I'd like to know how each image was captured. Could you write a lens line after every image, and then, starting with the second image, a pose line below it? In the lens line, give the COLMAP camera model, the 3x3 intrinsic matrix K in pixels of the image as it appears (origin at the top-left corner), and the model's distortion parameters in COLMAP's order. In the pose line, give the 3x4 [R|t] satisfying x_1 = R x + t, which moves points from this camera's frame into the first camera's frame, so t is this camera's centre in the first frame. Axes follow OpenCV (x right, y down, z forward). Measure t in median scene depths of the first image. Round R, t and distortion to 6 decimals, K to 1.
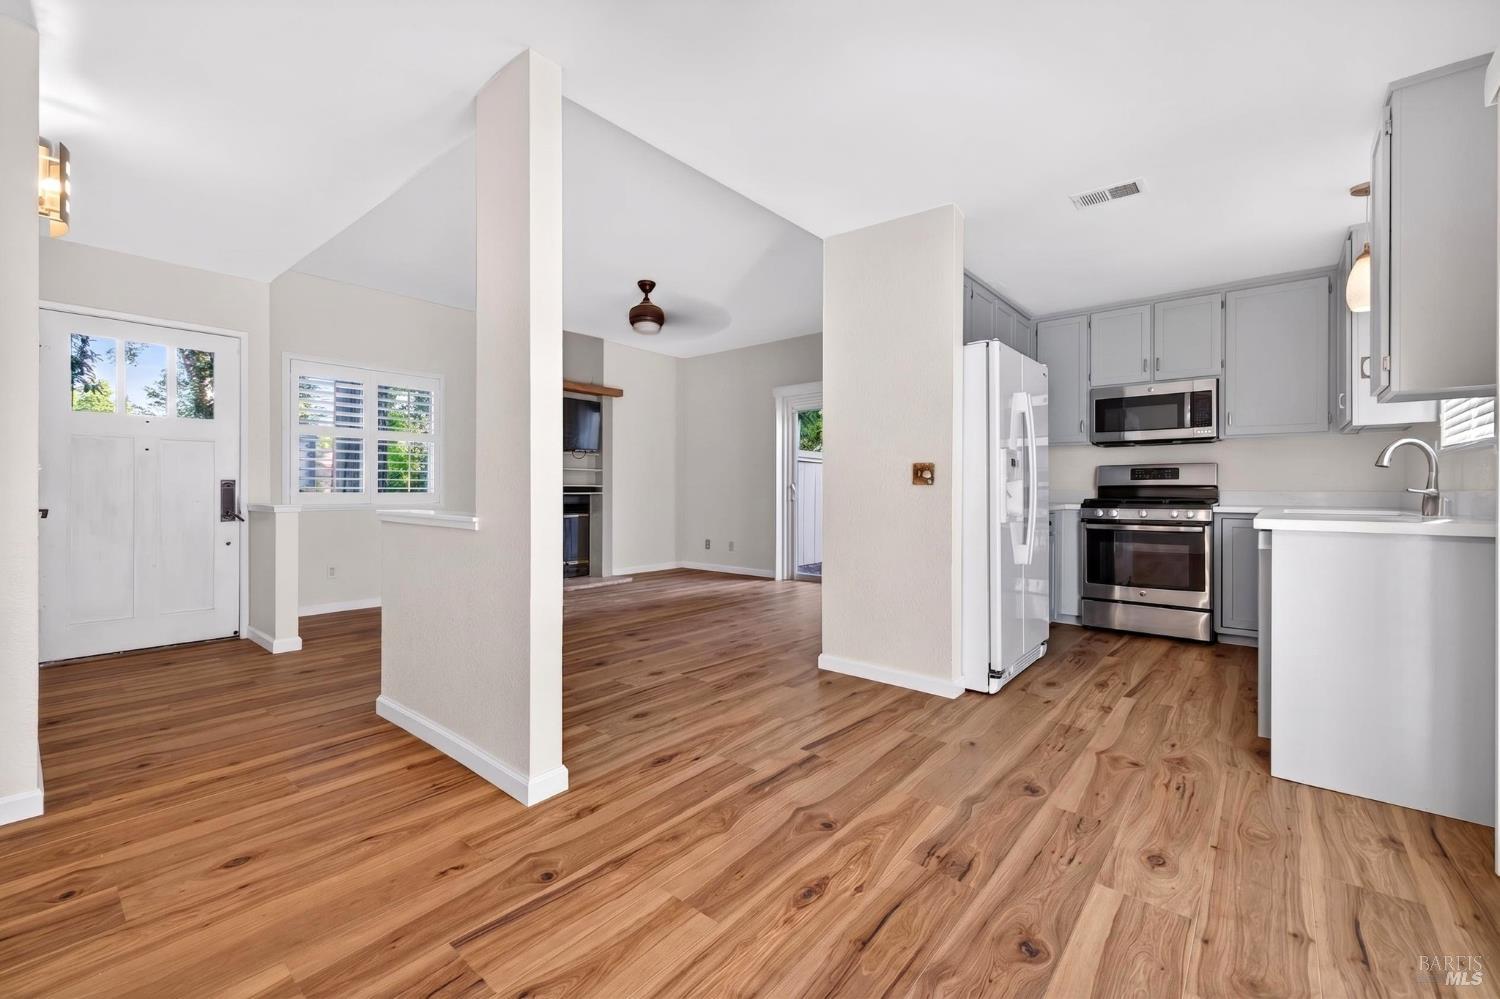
lens RADIAL K [[628.2, 0, 764.2], [0, 628.2, 490.2], [0, 0, 1]] dist [0.005959, -0.000887]
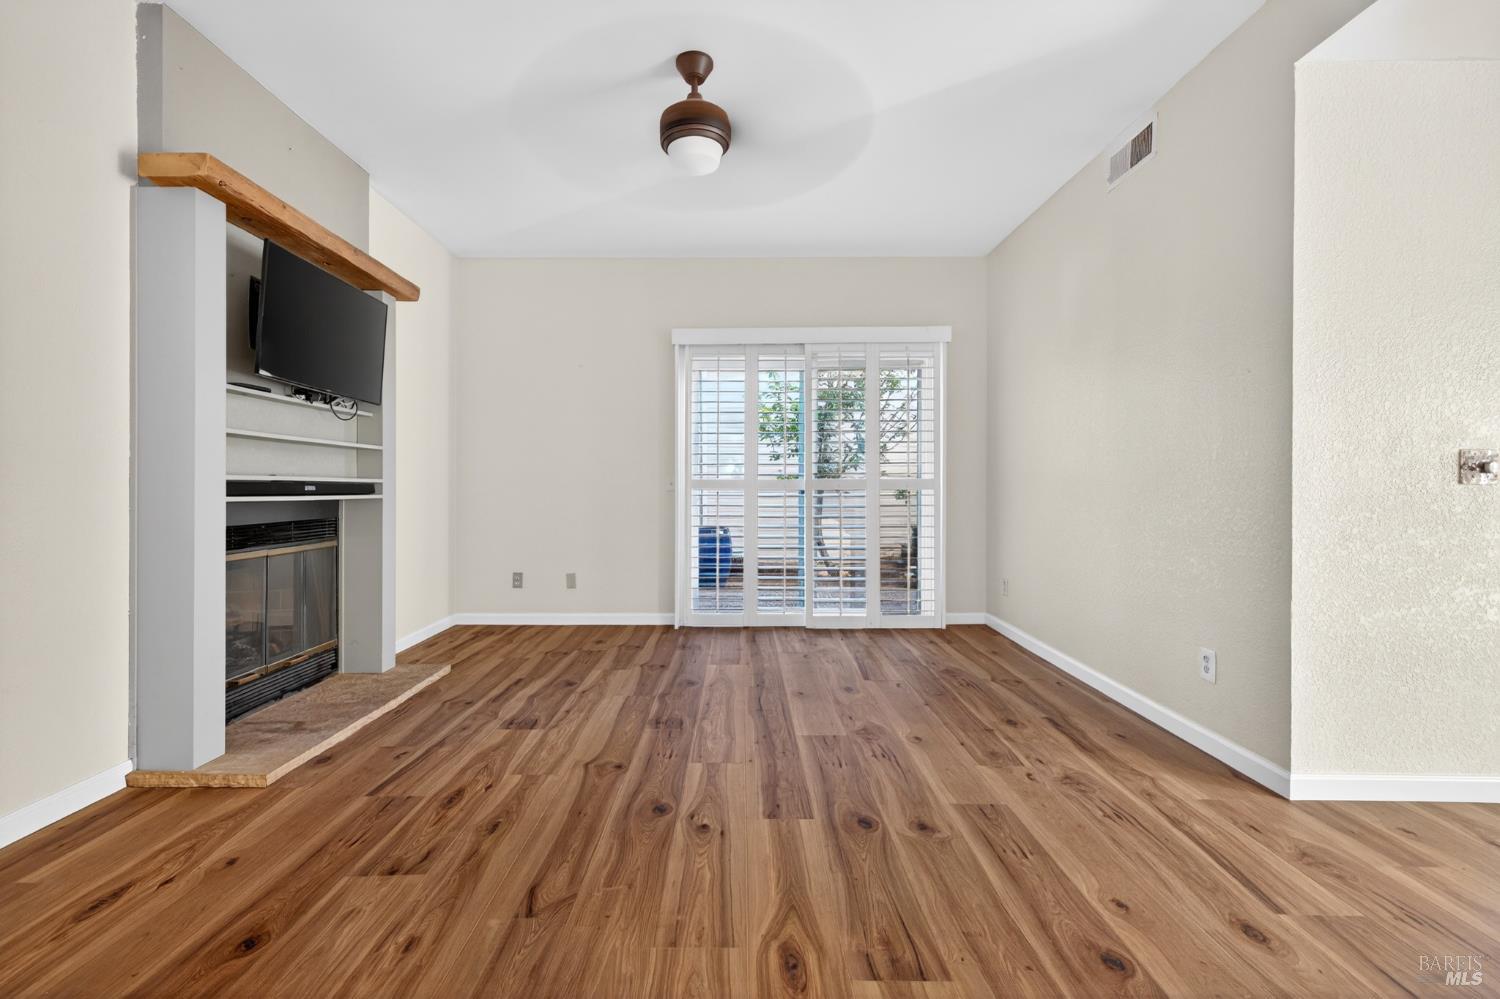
lens RADIAL K [[670.8, 0, 739.6], [0, 670.8, 496.3], [0, 0, 1]] dist [-0.002652, 0.000141]
pose [[0.787648, -0.010756, 0.616032, -0.359123], [0.000943, 0.999867, 0.016253, -0.003305], [-0.616125, -0.012220, 0.787554, 0.434448]]
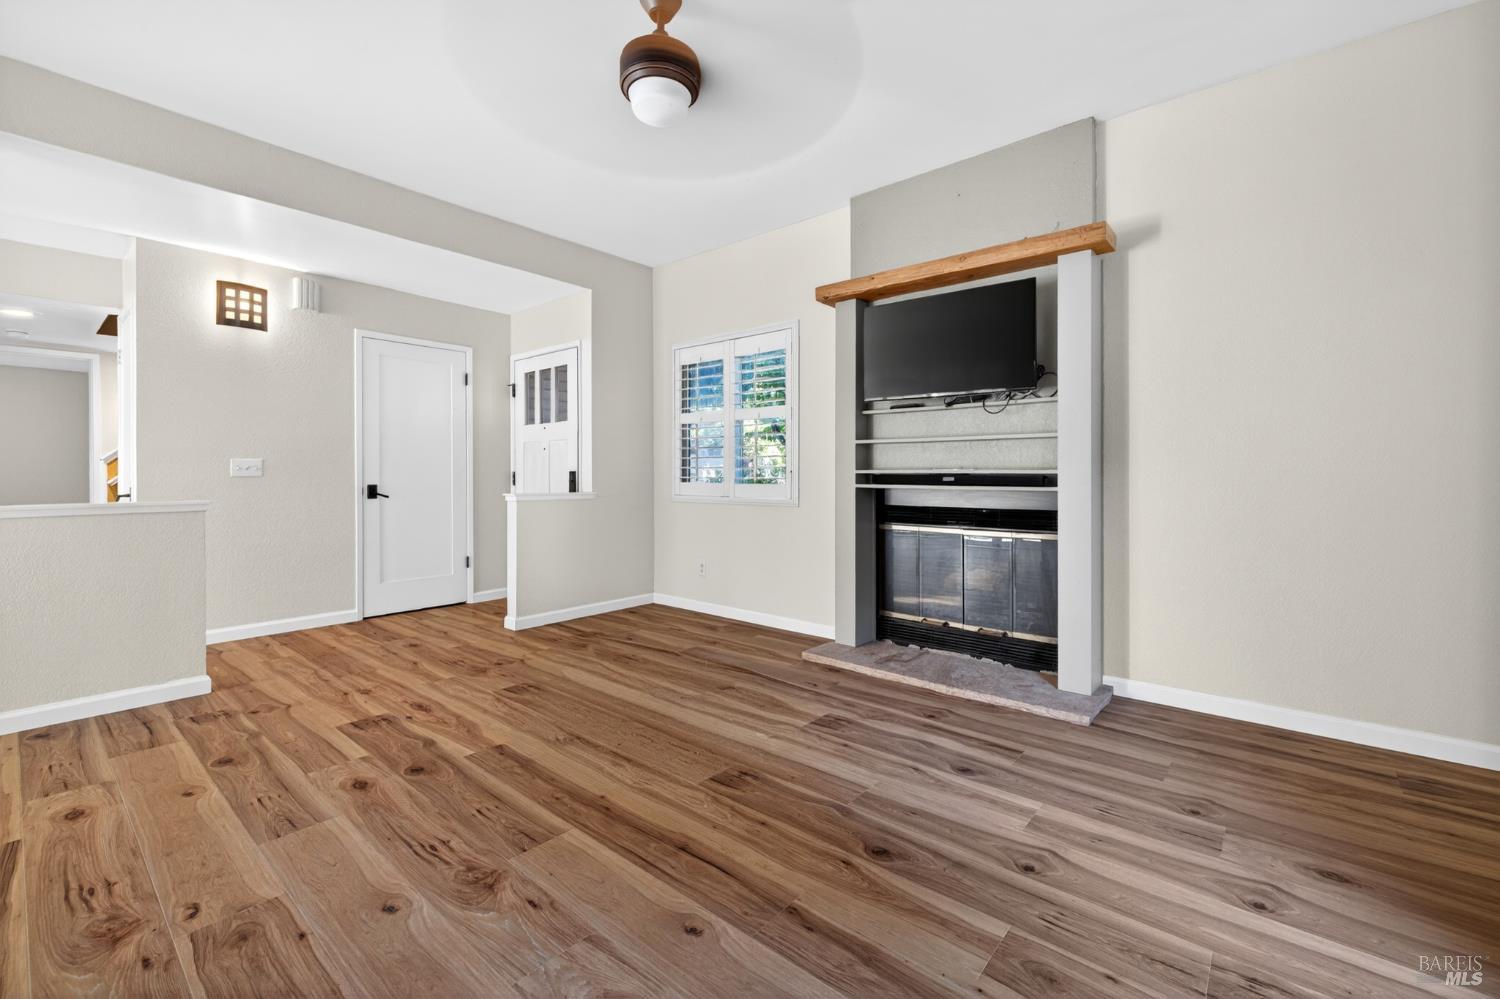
lens RADIAL K [[628.2, 0, 731.5], [0, 628.2, 473.8], [0, 0, 1]] dist [0.005959, -0.000887]
pose [[-0.055419, -0.006615, -0.998441, 0.176985], [-0.000263, 0.999978, -0.006610, -0.002300], [0.998463, -0.000103, -0.055420, 0.808932]]
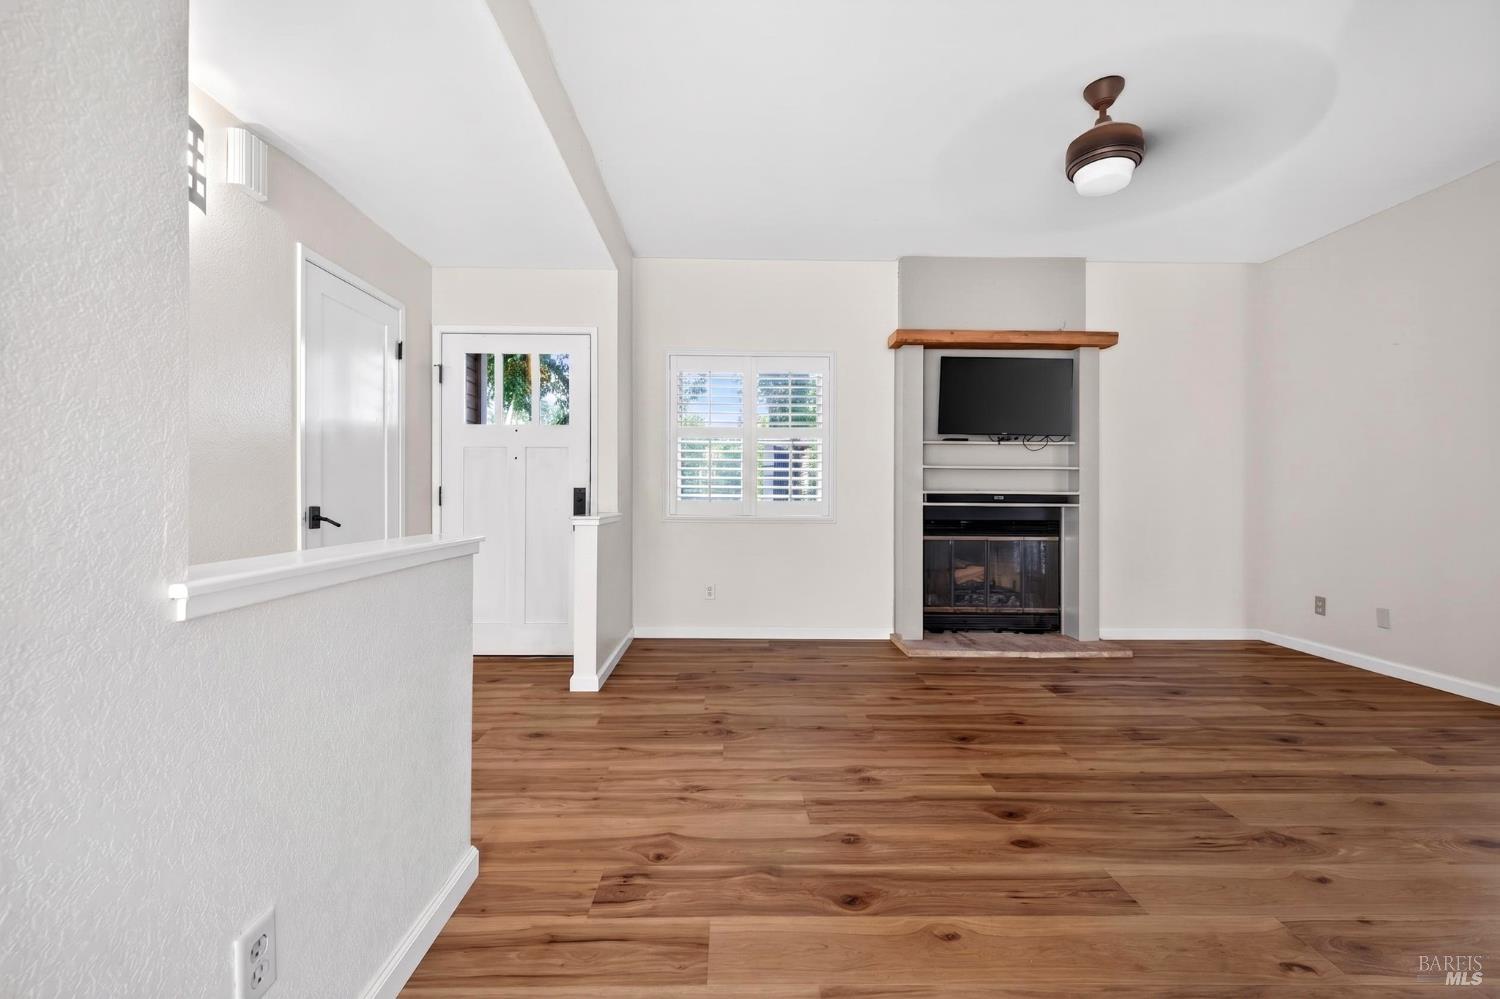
lens RADIAL K [[628.2, 0, 732.7], [0, 628.2, 493.6], [0, 0, 1]] dist [0.005959, -0.000887]
pose [[0.624830, -0.000454, -0.780760, 0.014438], [-0.004440, 0.999982, -0.004135, -0.002388], [0.780748, 0.006051, 0.624817, 0.345333]]
